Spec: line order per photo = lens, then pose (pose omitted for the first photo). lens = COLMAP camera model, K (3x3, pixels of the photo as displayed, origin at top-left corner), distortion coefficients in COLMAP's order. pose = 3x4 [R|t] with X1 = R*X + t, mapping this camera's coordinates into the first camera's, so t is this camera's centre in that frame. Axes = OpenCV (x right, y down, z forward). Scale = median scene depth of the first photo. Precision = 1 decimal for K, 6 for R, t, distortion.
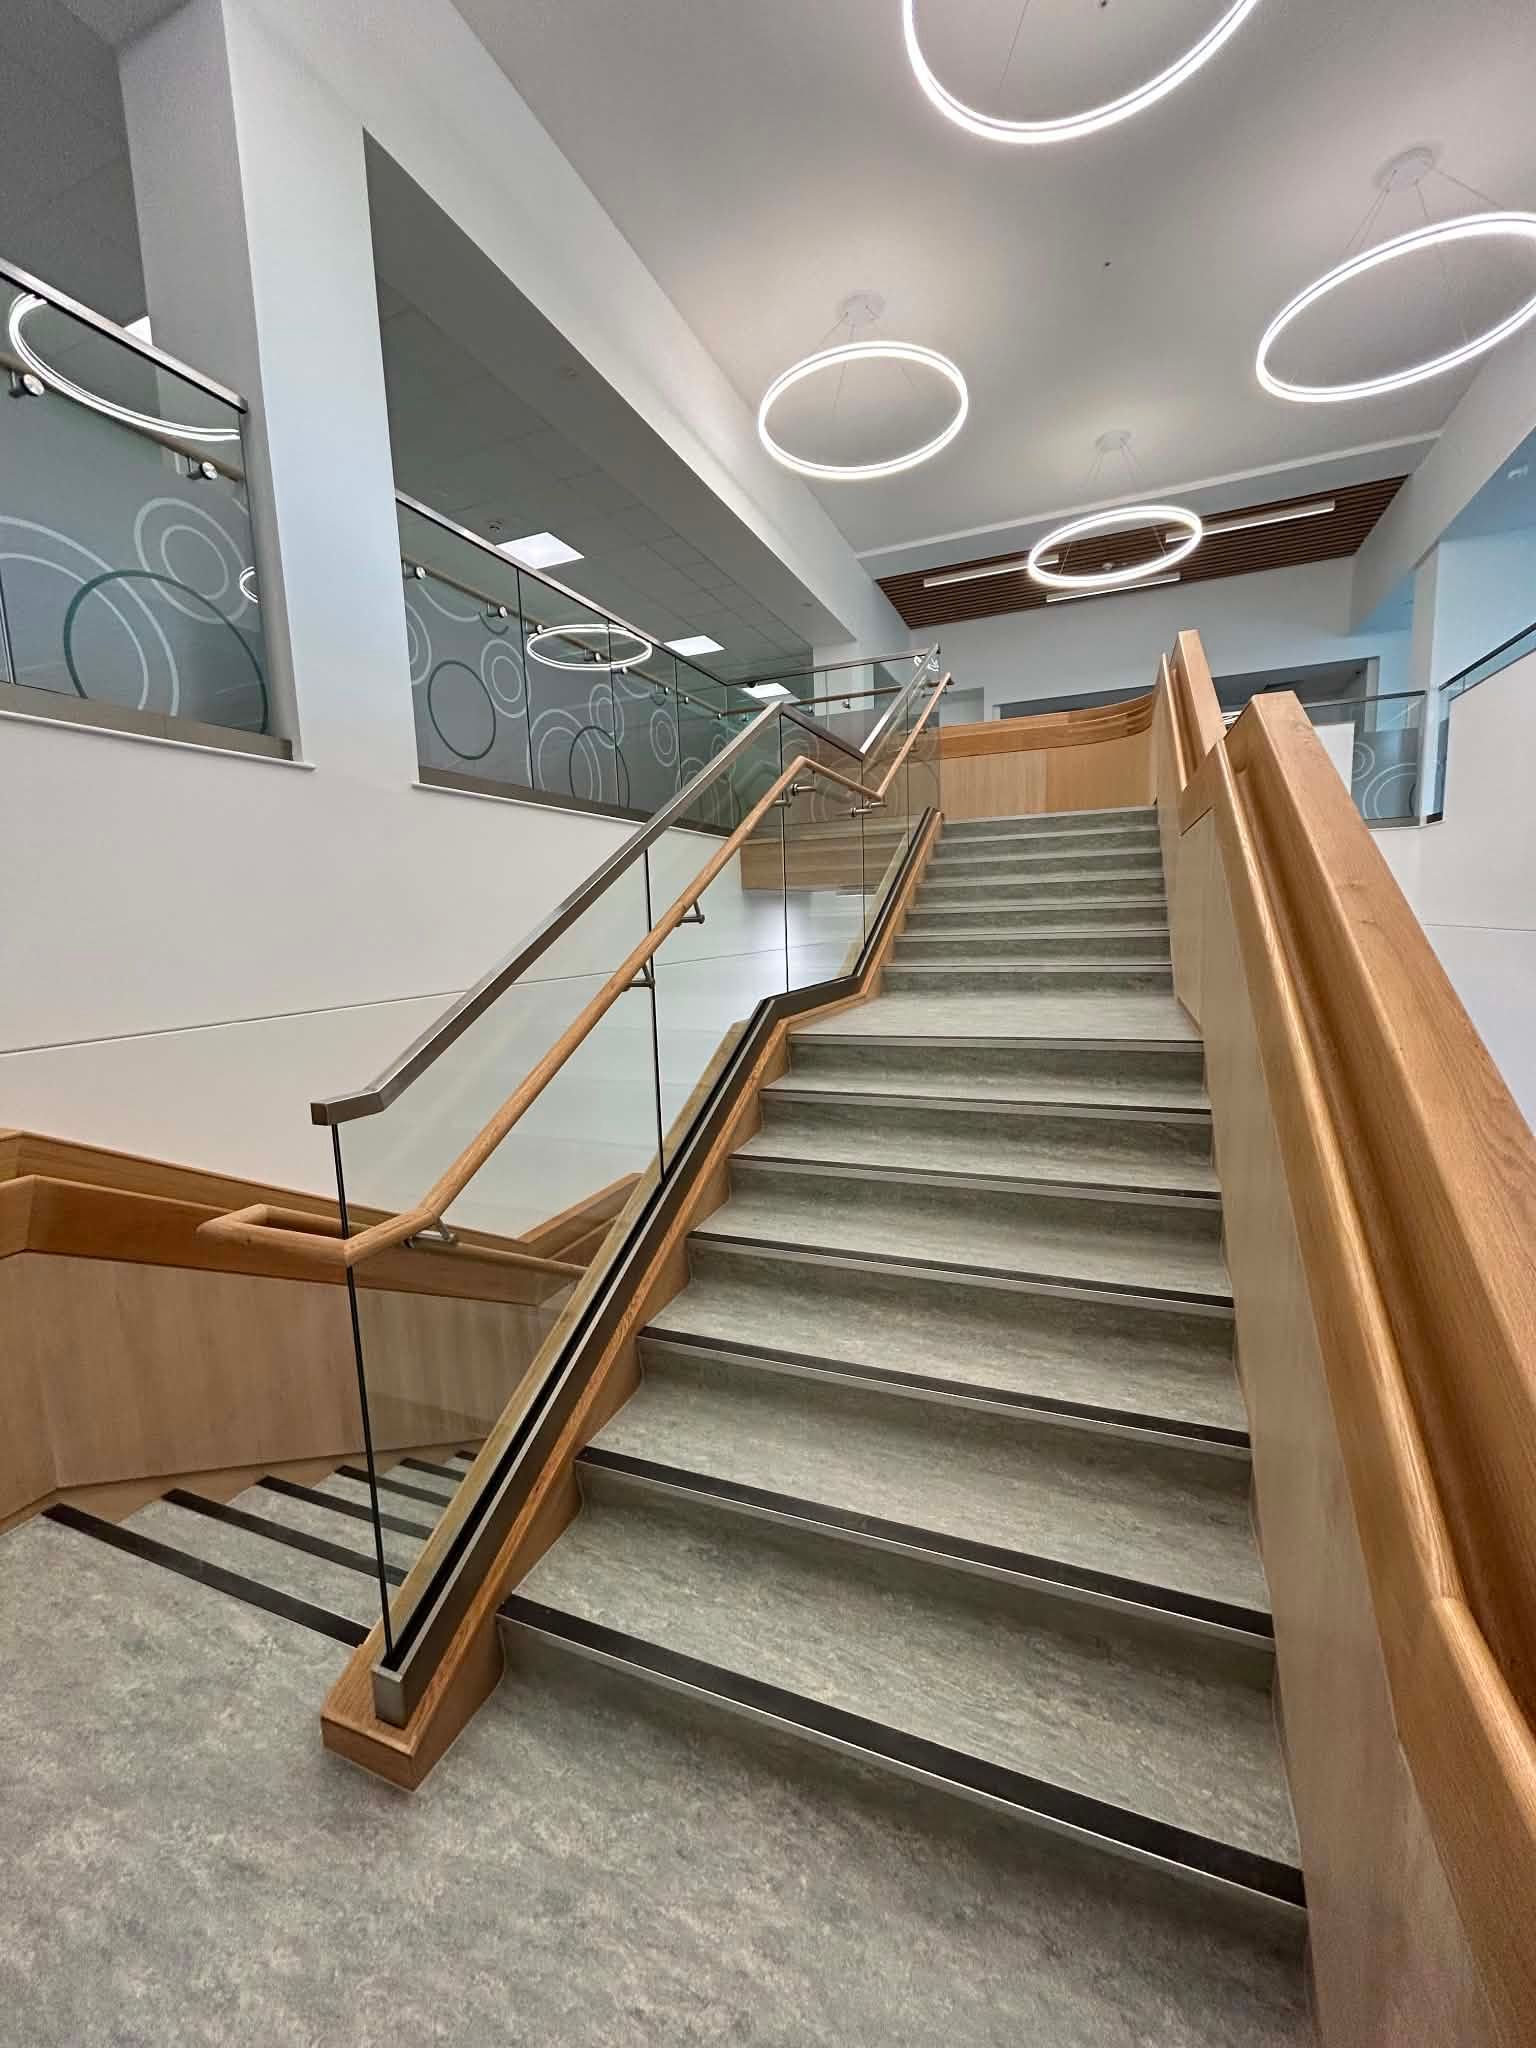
lens RADIAL K [[832.5, 0, 768.0], [0, 832.5, 1024.0], [0, 0, 1]] dist [0.000079, -0.000537]
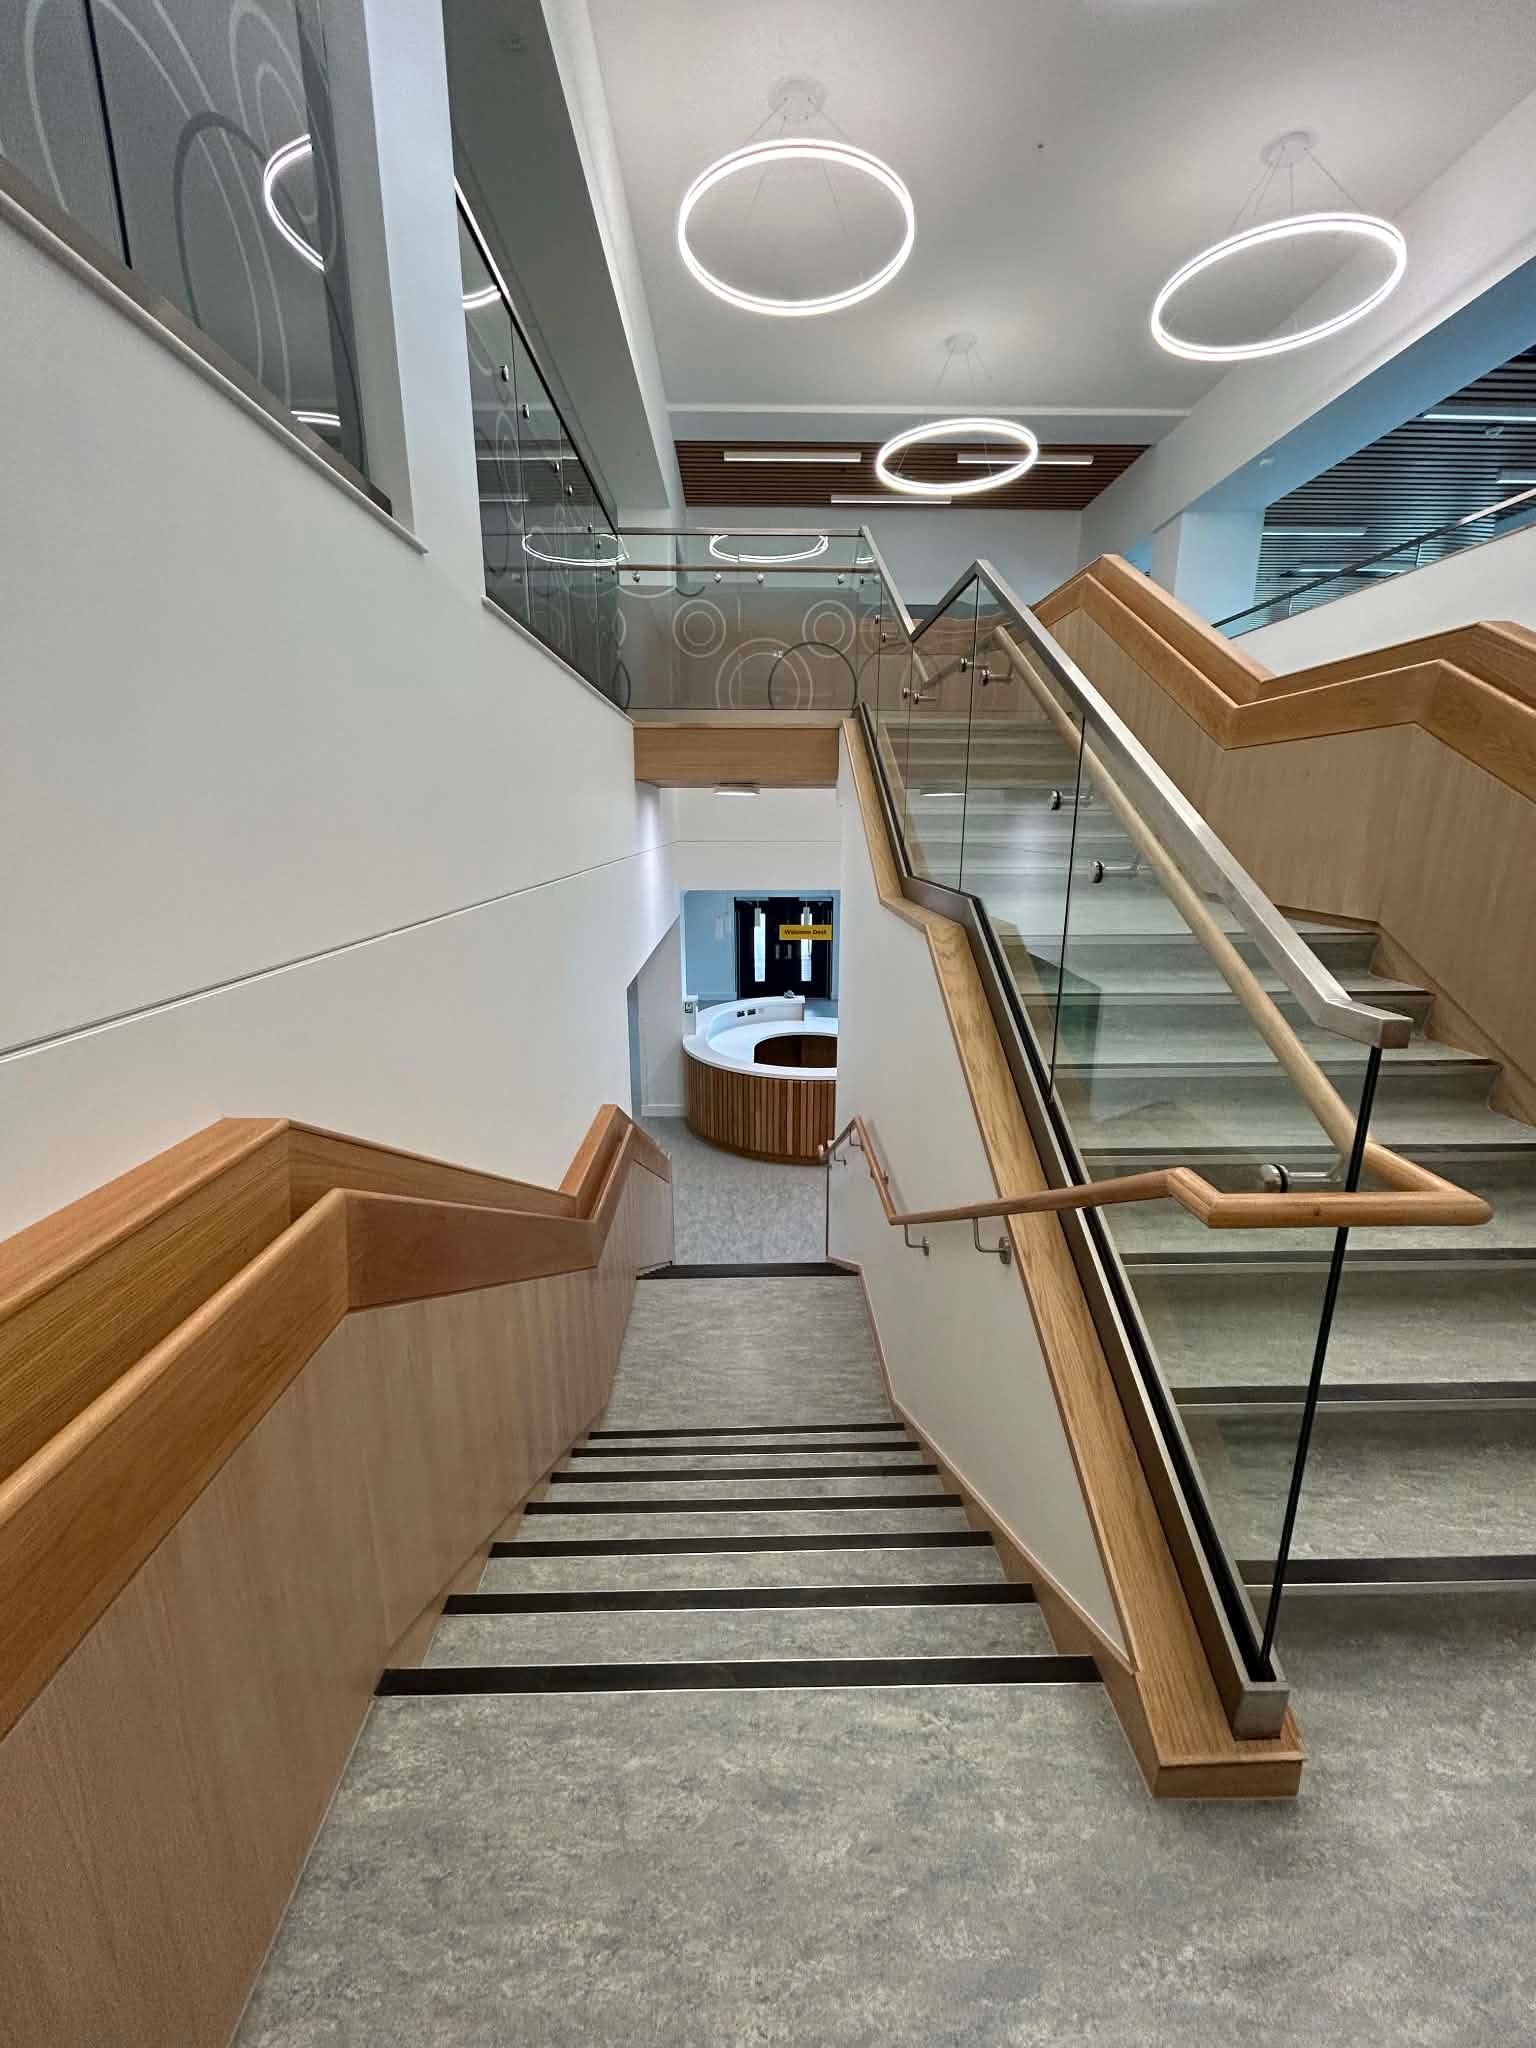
lens RADIAL K [[830.4, 0, 768.0], [0, 830.4, 1024.0], [0, 0, 1]] dist [-0.001591, -0.000741]
pose [[0.913526, -0.062319, 0.401978, -0.643022], [0.018725, 0.993590, 0.111483, 0.002262], [-0.406349, -0.094315, 0.908837, 0.264415]]
